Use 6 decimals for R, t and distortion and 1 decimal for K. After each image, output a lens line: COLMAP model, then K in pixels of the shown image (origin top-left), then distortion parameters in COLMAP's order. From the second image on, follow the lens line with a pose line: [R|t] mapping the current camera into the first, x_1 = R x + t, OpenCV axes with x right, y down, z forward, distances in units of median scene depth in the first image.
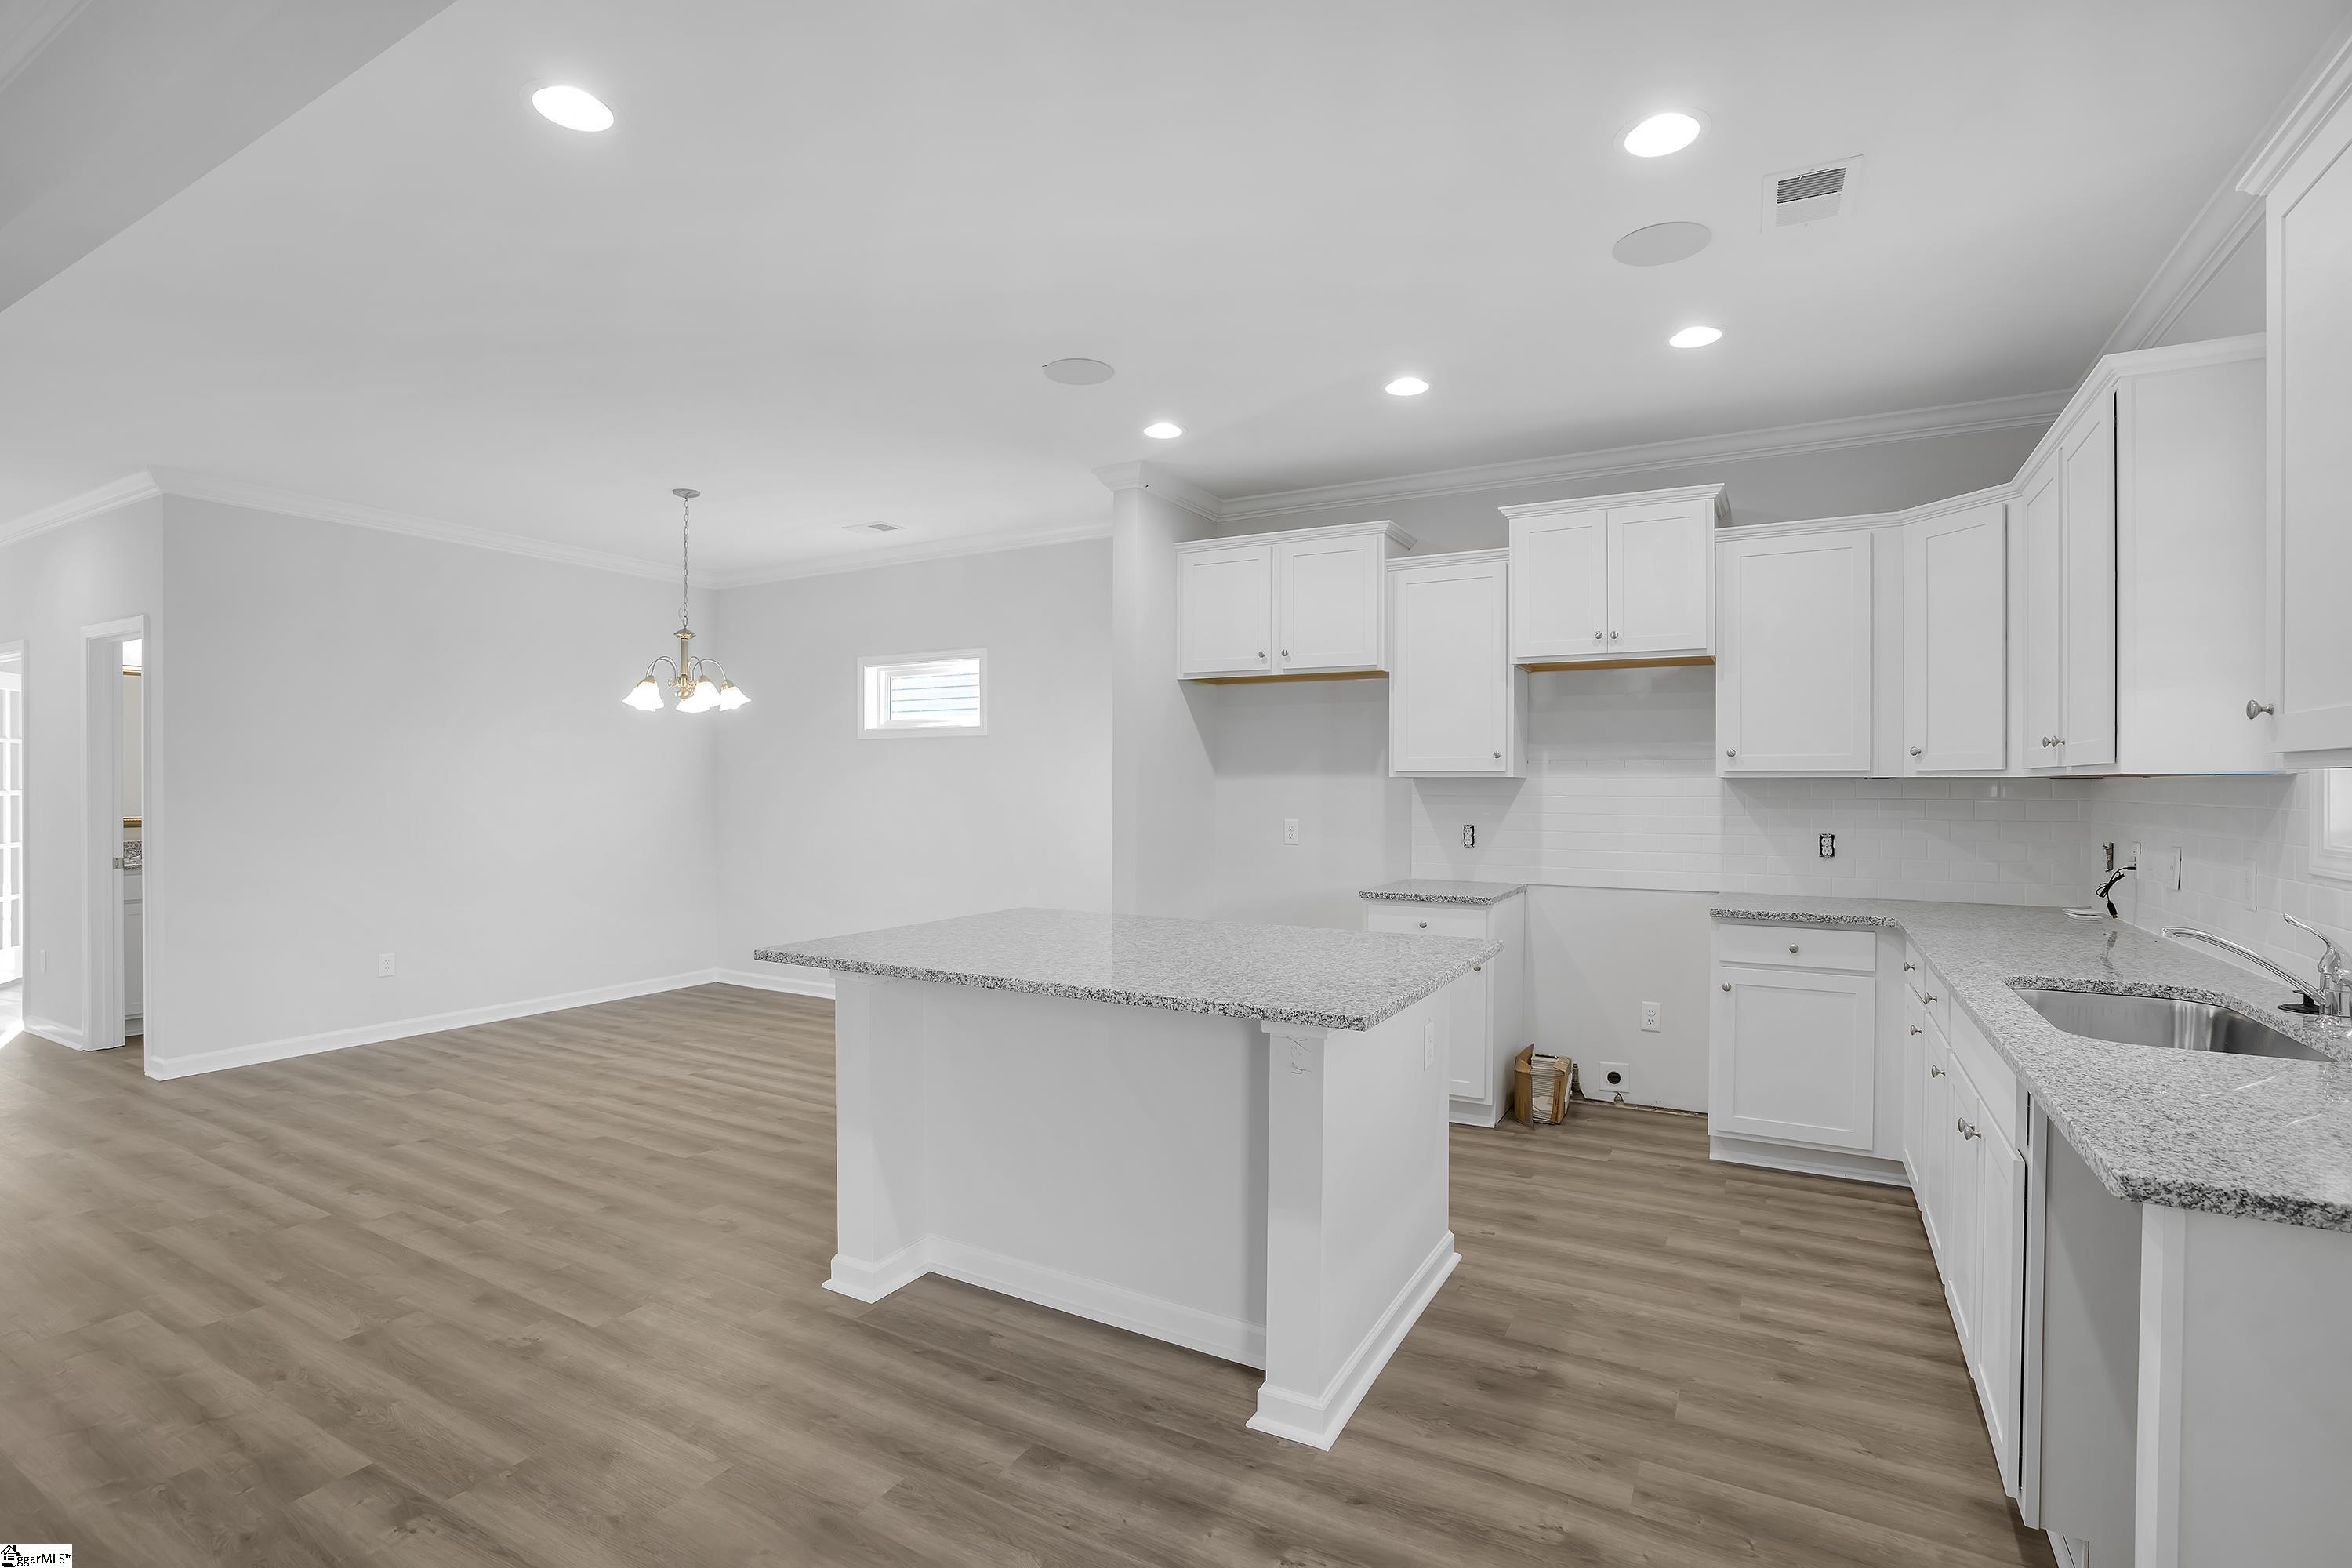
lens RADIAL K [[1101.5, 0, 1173.0], [0, 1101.5, 788.3], [0, 0, 1]] dist [-0.055097, 0.021867]
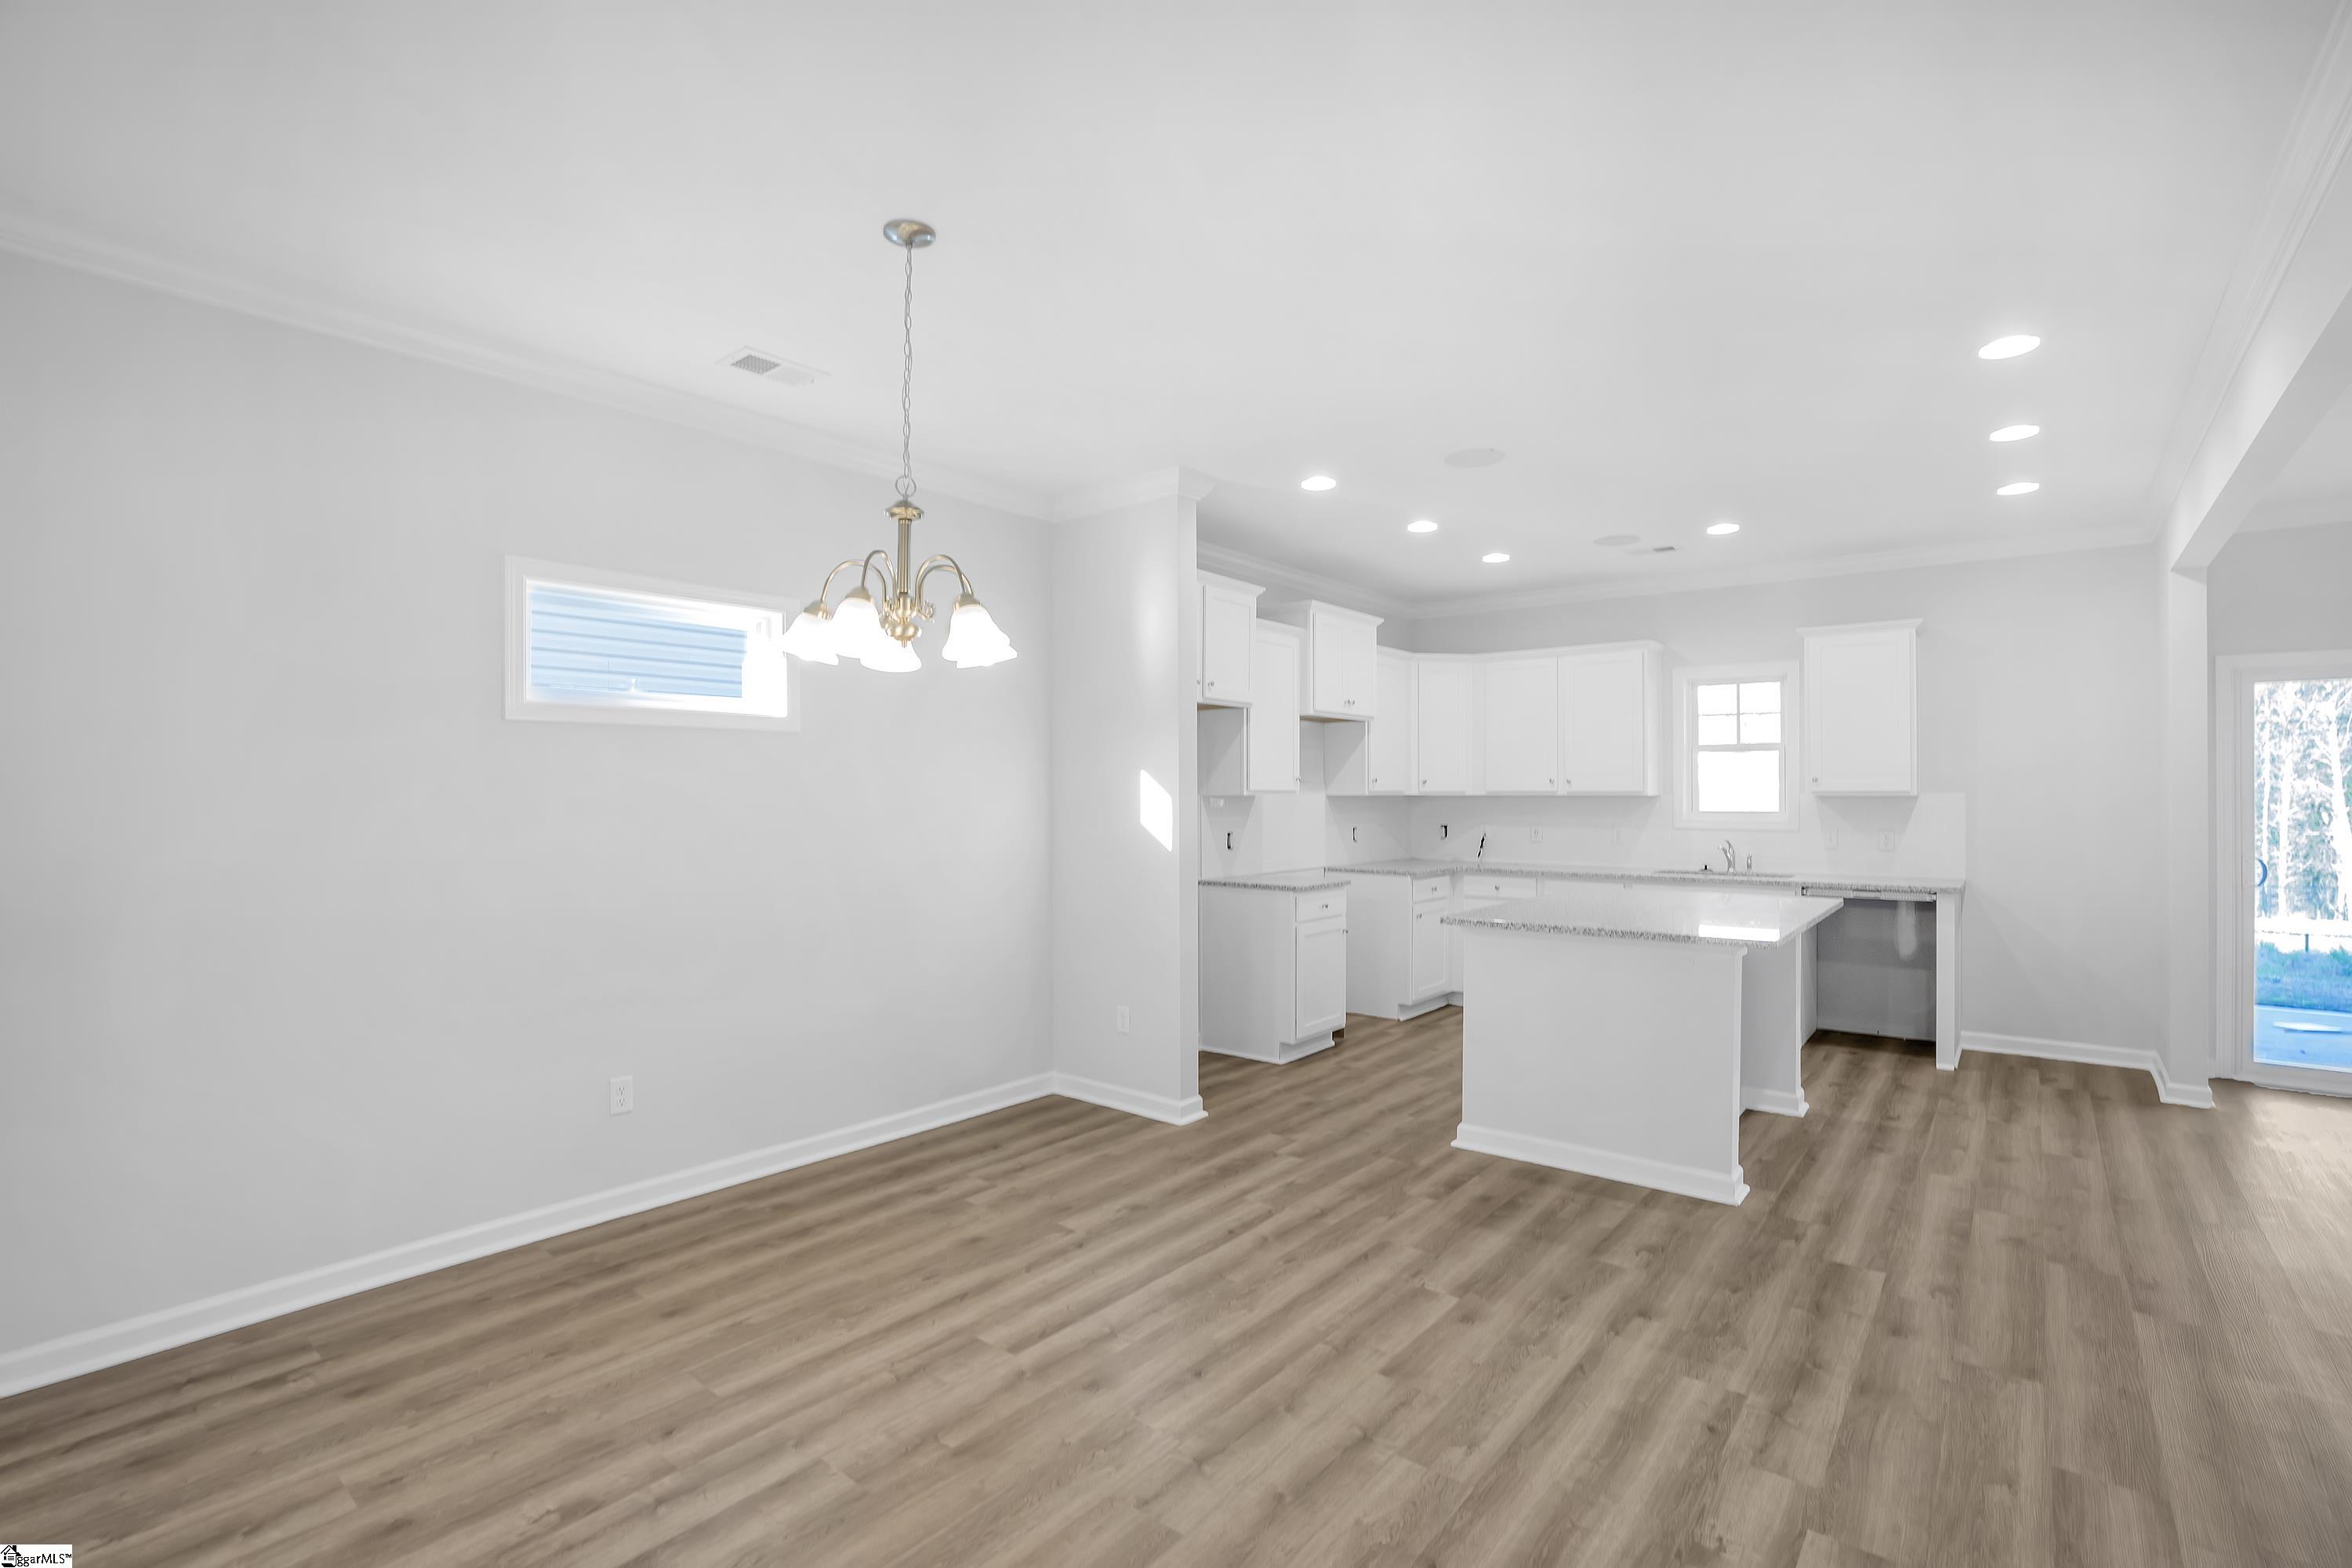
lens RADIAL K [[1071.8, 0, 1175.3], [0, 1071.8, 789.0], [0, 0, 1]] dist [-0.052594, 0.016736]
pose [[0.168085, 0.001443, 0.985771, -1.152257], [0.005683, 0.999981, -0.002433, -0.016964], [-0.985756, 0.006011, 0.168073, 1.012607]]
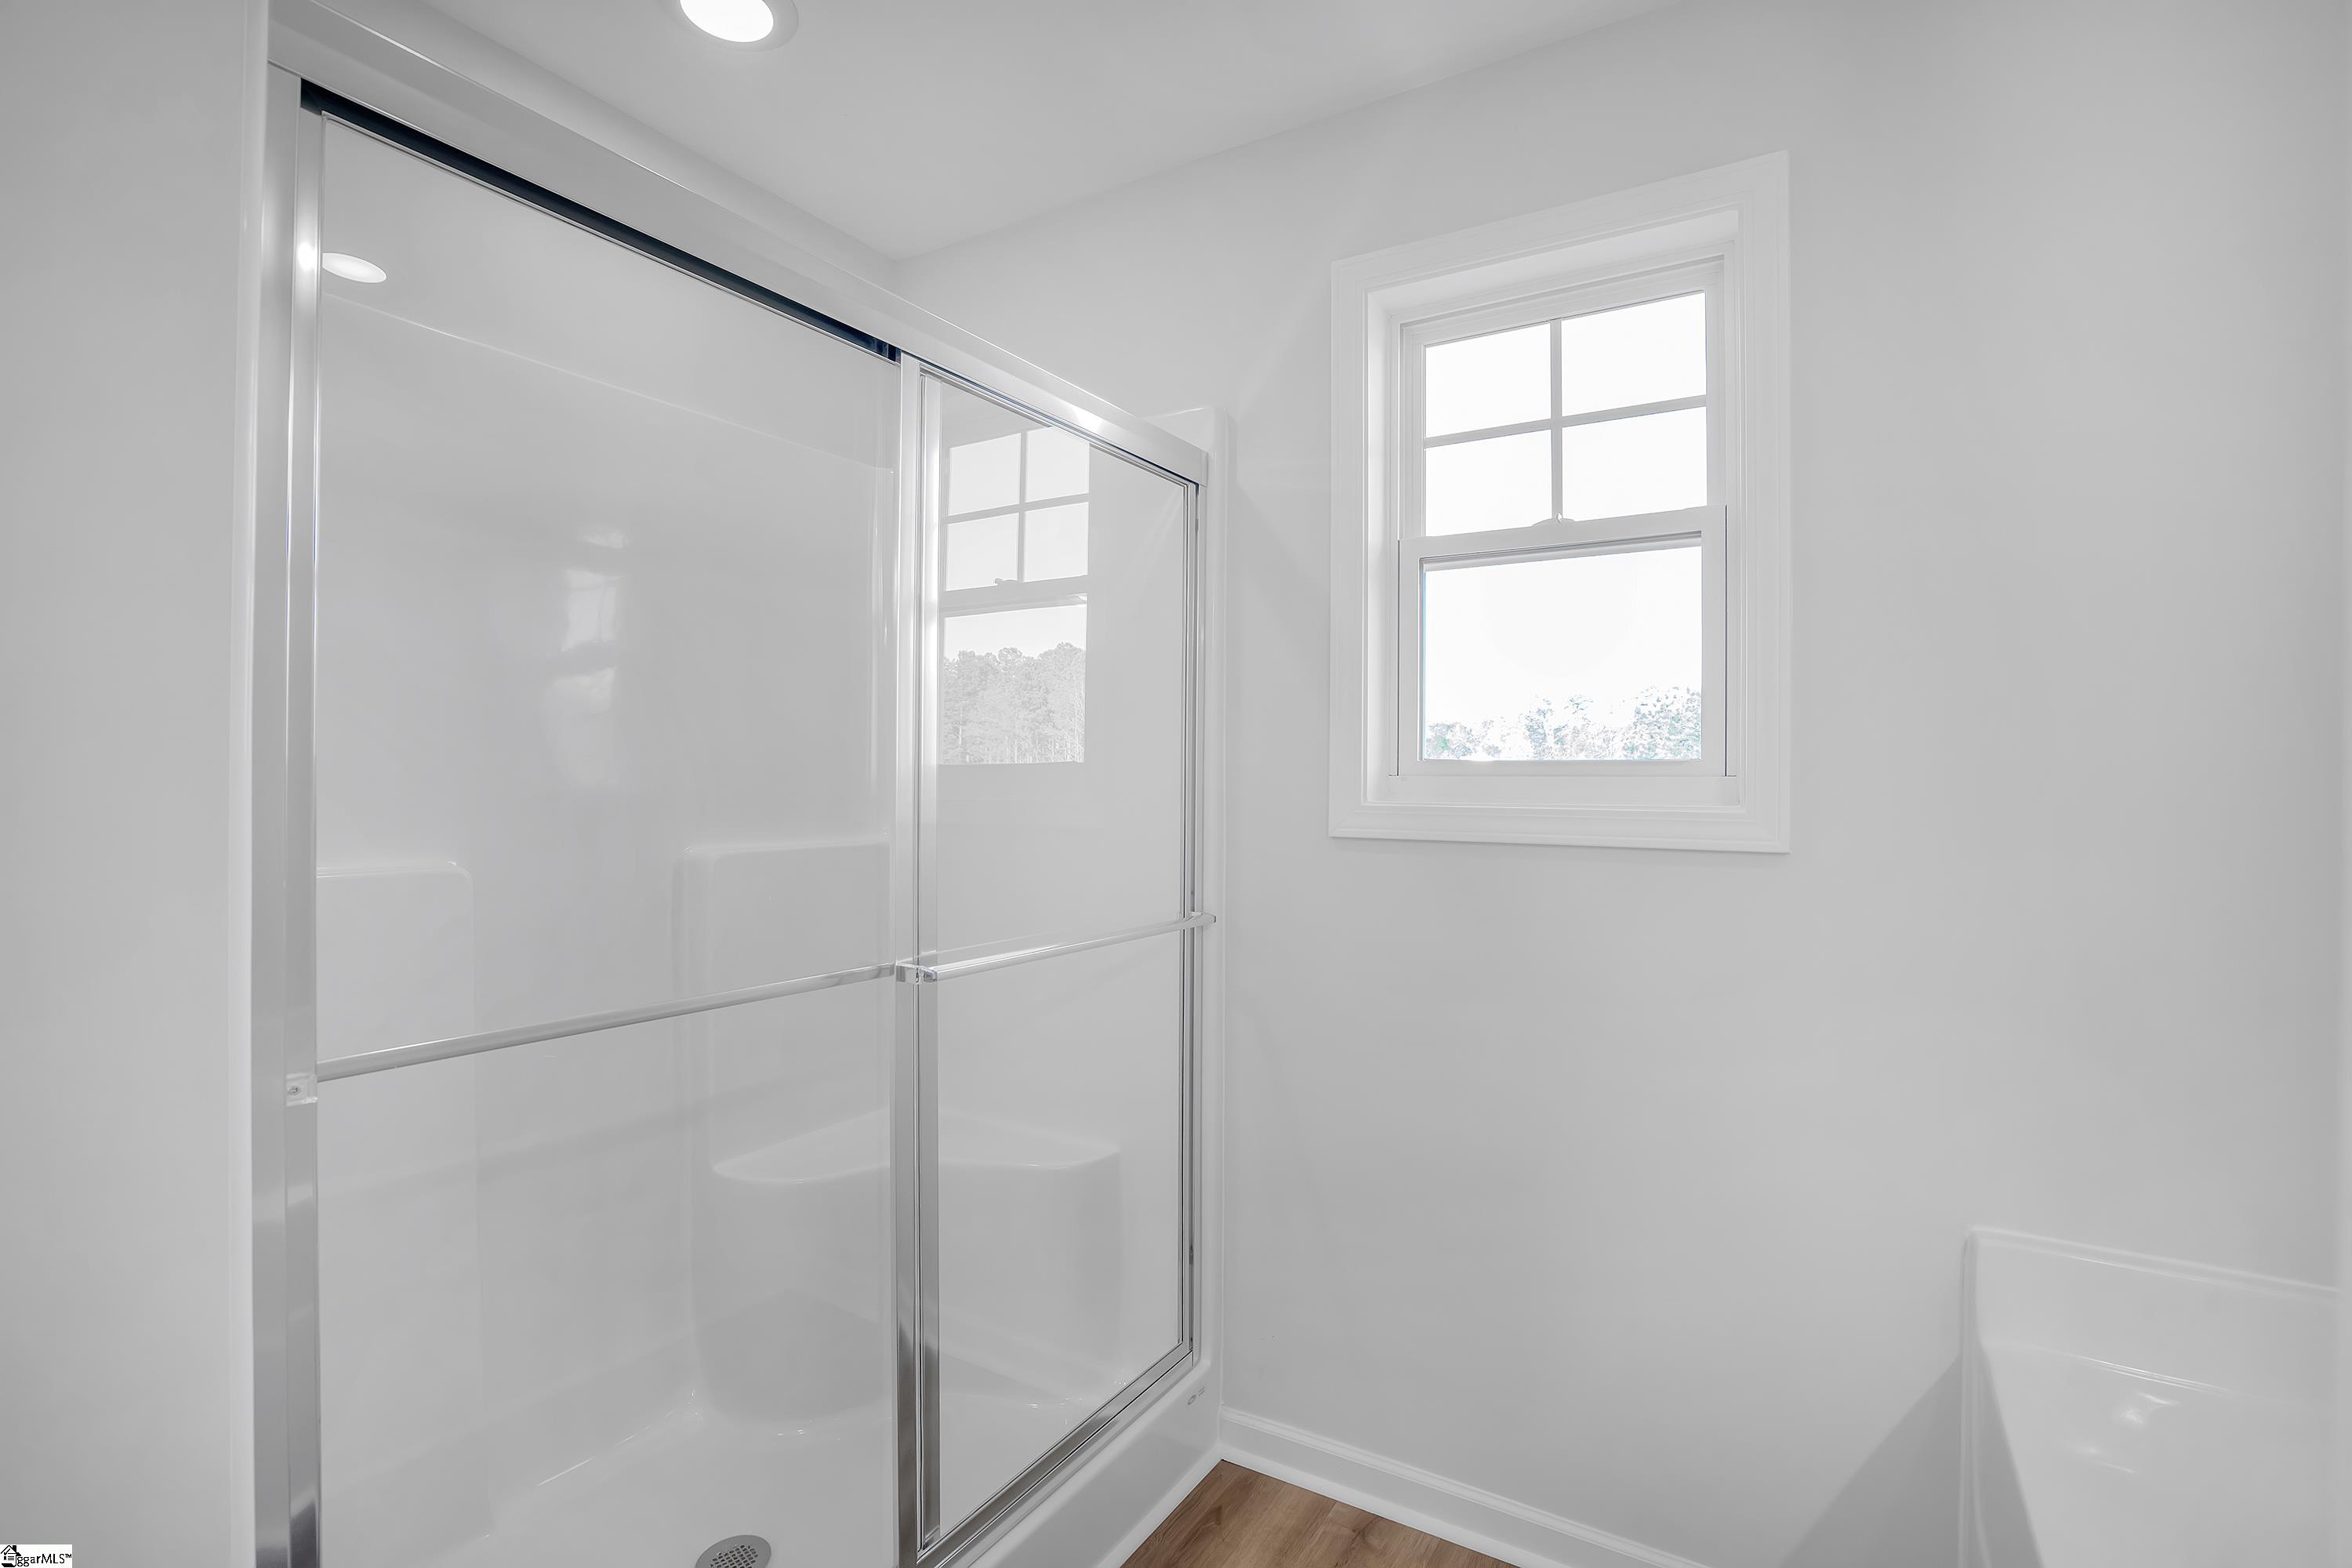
lens RADIAL K [[1101.5, 0, 1173.0], [0, 1101.5, 788.3], [0, 0, 1]] dist [-0.055097, 0.021867]
pose [[0.036526, -0.004633, 0.999322, 0.104718], [-0.000626, 0.999989, 0.004658, 0.021696], [-0.999333, -0.000795, 0.036523, 0.585524]]
